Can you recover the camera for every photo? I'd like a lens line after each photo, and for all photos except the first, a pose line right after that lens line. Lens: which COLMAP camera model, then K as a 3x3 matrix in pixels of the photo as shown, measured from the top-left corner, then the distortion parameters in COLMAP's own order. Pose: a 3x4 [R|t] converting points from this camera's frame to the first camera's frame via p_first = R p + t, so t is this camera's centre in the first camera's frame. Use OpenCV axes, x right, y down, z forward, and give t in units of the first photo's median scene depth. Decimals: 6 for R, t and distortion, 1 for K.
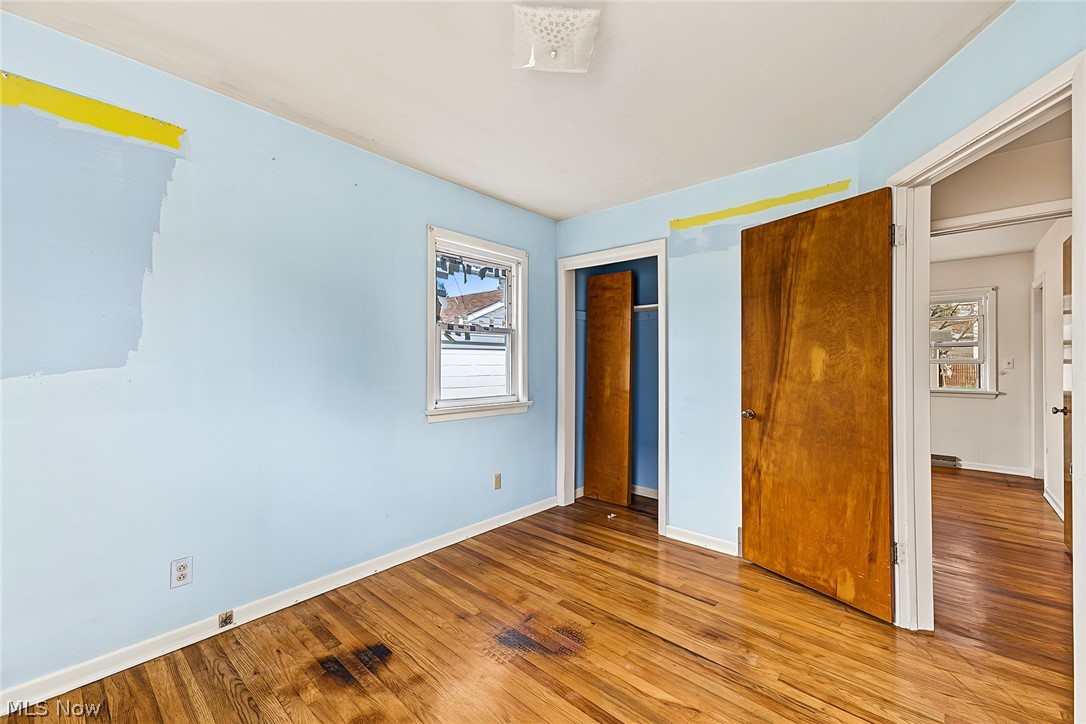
lens RADIAL K [[431.0, 0, 549.4], [0, 431.0, 363.9], [0, 0, 1]] dist [0.004208, 0.000442]
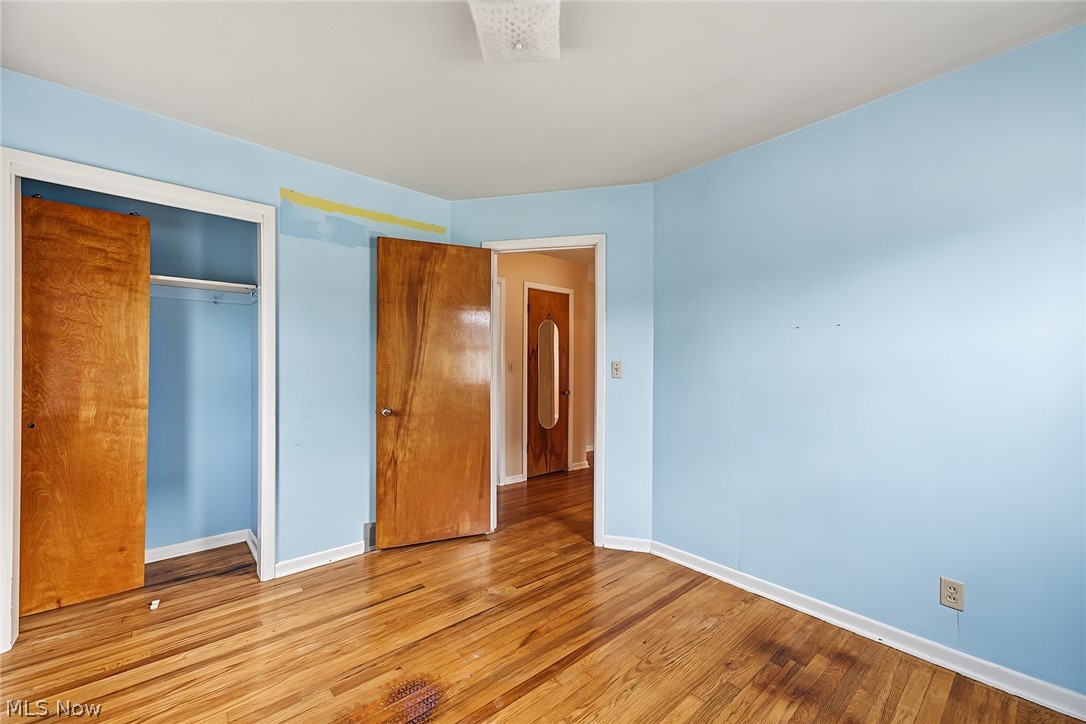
lens RADIAL K [[433.8, 0, 549.3], [0, 433.8, 369.2], [0, 0, 1]] dist [0.001180, 0.000219]
pose [[0.117178, -0.011684, 0.993042, -0.582726], [-0.006781, 0.999898, 0.012565, -0.004811], [-0.993088, -0.008206, 0.117087, 0.496310]]
